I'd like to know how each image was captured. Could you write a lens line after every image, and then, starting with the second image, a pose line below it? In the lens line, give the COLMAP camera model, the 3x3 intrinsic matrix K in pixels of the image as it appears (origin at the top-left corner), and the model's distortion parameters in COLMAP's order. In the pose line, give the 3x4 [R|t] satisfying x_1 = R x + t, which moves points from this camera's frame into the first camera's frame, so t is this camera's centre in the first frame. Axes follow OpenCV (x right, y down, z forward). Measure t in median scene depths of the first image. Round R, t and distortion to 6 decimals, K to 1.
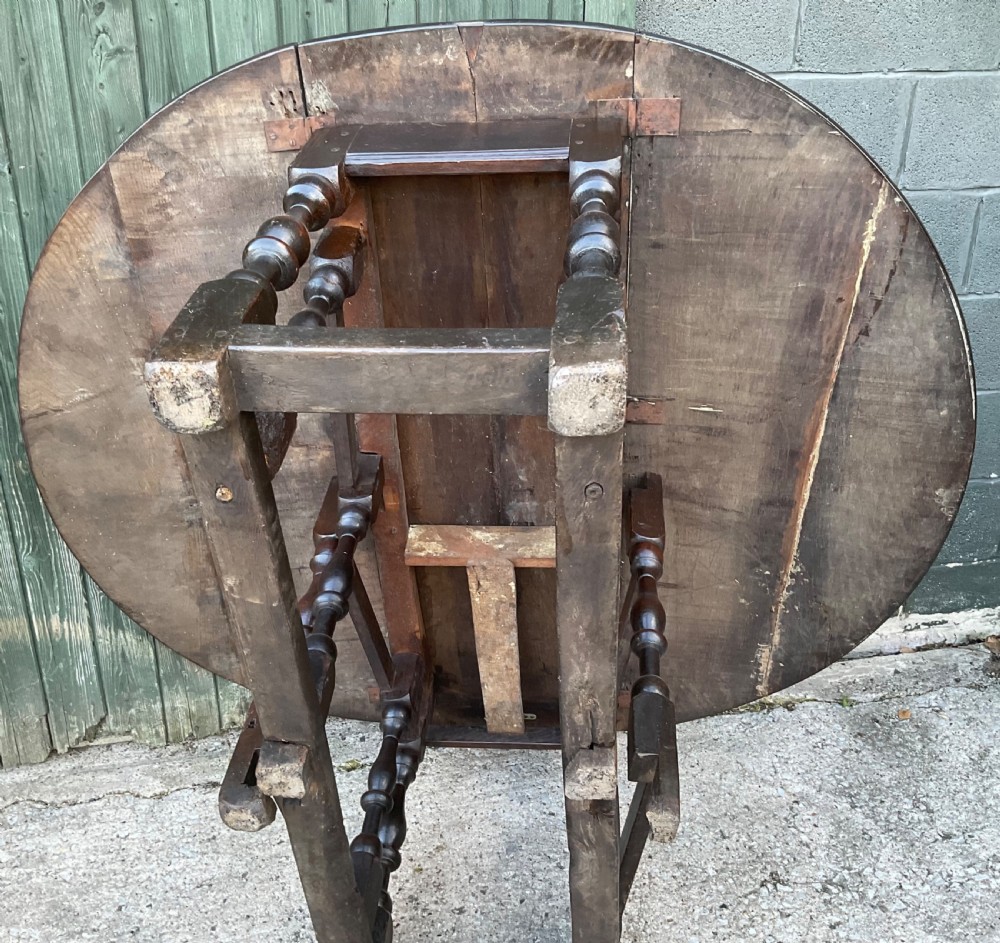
lens RADIAL K [[1040.6, 0, 479.5], [0, 1040.6, 471.9], [0, 0, 1]] dist [0.019722, 0.000000]
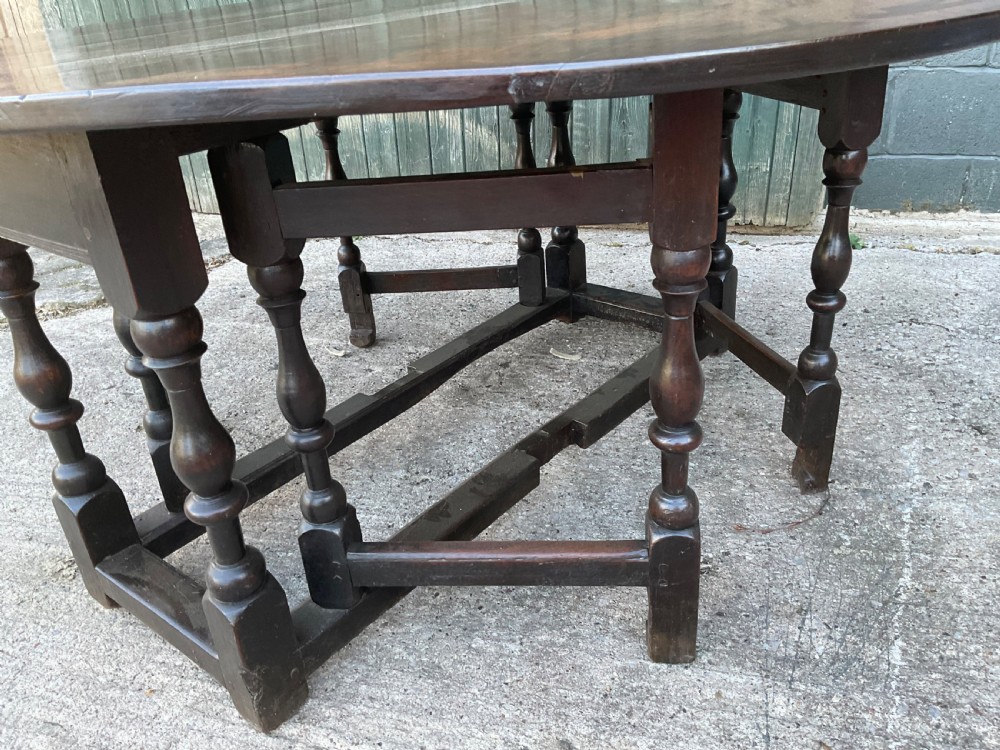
lens RADIAL K [[824.1, 0, 494.9], [0, 824.1, 376.3], [0, 0, 1]] dist [0.055504, -0.098913]
pose [[0.880883, 0.182041, -0.436928, 0.290742], [-0.154133, 0.983093, 0.098850, 0.434406], [0.447536, -0.019730, 0.894048, -0.060229]]
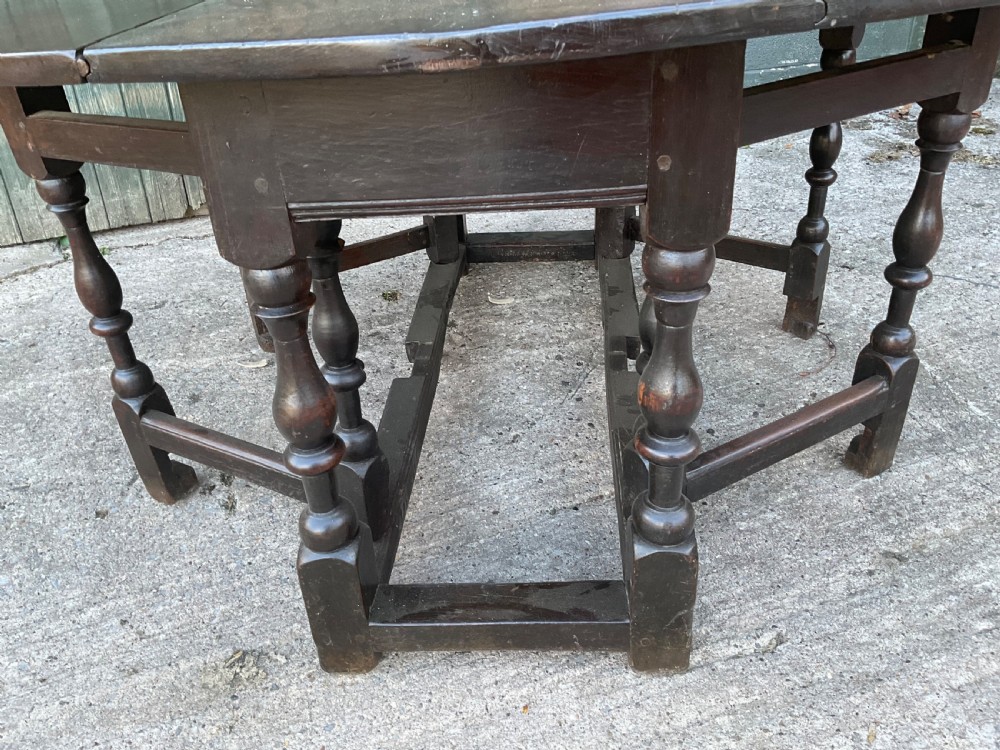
lens RADIAL K [[824.1, 0, 492.8], [0, 824.1, 376.2], [0, 0, 1]] dist [0.055504, -0.098913]
pose [[0.990254, -0.095832, 0.101057, -0.175277], [0.086196, 0.991666, 0.095755, 0.486660], [-0.109391, -0.086111, 0.990262, -0.145697]]
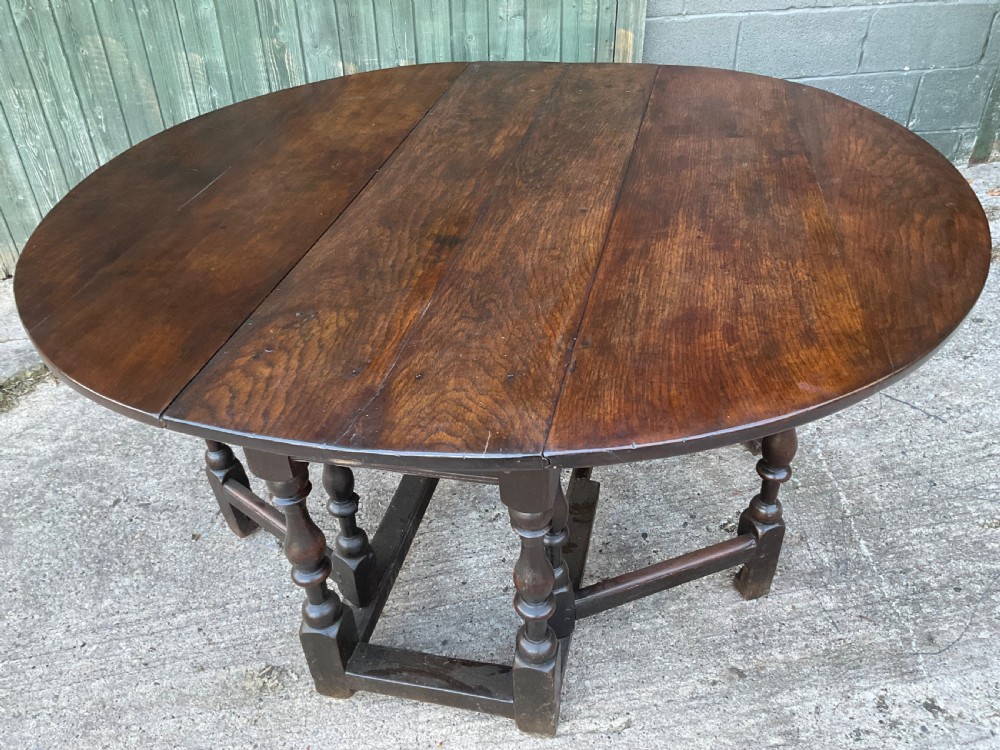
lens RADIAL K [[824.1, 0, 491.9], [0, 824.1, 375.1], [0, 0, 1]] dist [0.055504, -0.098913]
pose [[0.998631, 0.004382, -0.052127, -0.039673], [0.005490, 0.982201, 0.187752, 0.266377], [0.052022, -0.187781, 0.980832, -0.339563]]
